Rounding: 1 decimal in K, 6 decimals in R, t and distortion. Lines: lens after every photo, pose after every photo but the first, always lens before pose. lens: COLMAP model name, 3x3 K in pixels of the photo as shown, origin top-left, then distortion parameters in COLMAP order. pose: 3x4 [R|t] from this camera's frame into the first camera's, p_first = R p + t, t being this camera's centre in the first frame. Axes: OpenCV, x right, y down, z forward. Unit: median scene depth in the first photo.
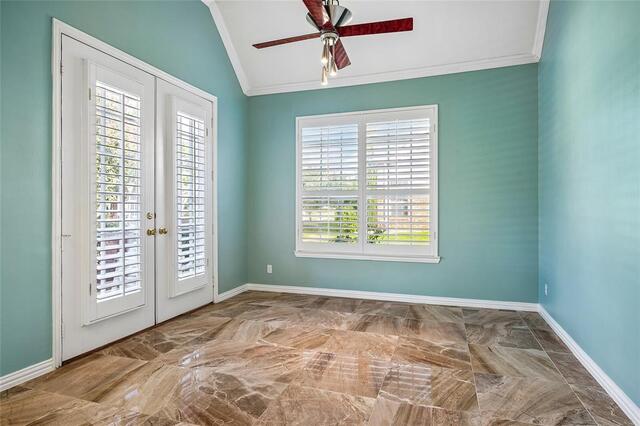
lens RADIAL K [[370.2, 0, 321.0], [0, 370.2, 205.3], [0, 0, 1]] dist [0.004363, -0.000769]
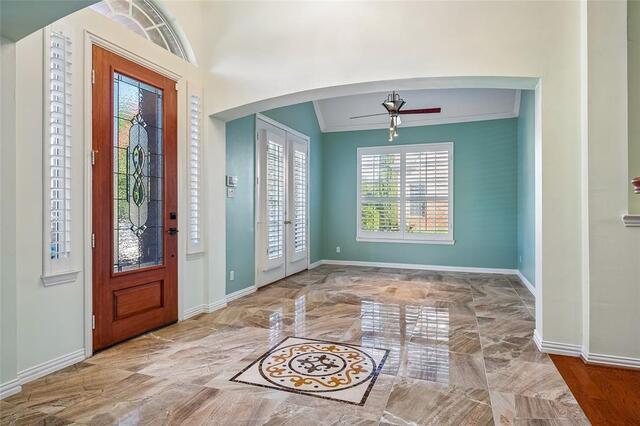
lens RADIAL K [[370.2, 0, 321.0], [0, 370.2, 205.3], [0, 0, 1]] dist [0.004363, -0.000769]
pose [[0.999480, 0.003570, -0.032041, -0.202900], [-0.003603, 0.999993, -0.000952, -0.005224], [0.032037, 0.001067, 0.999486, -0.610588]]
